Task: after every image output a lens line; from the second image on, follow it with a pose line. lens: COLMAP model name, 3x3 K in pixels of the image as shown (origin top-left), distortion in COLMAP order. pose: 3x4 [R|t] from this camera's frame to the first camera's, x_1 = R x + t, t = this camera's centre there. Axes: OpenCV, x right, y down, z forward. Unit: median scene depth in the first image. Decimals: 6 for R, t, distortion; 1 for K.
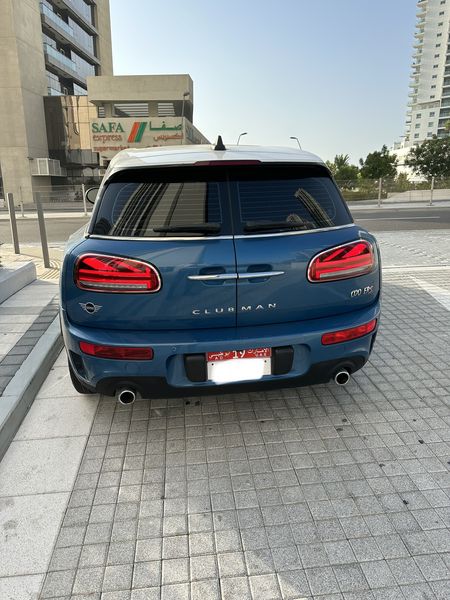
lens RADIAL K [[429.9, 0, 225.0], [0, 429.9, 300.0], [0, 0, 1]] dist [0.014038, -0.012186]
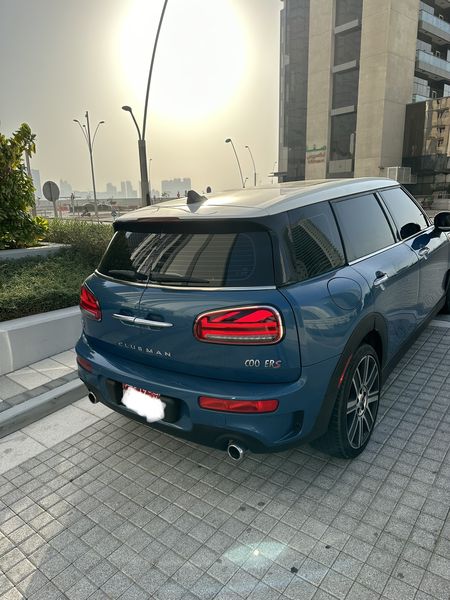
lens RADIAL K [[430.6, 0, 211.5], [0, 430.6, 299.0], [0, 0, 1]] dist [0.006892, -0.005119]
pose [[0.694016, 0.148462, -0.704486, 0.727092], [-0.159628, 0.985884, 0.050508, -0.152115], [0.702040, 0.077402, 0.707918, 0.262268]]
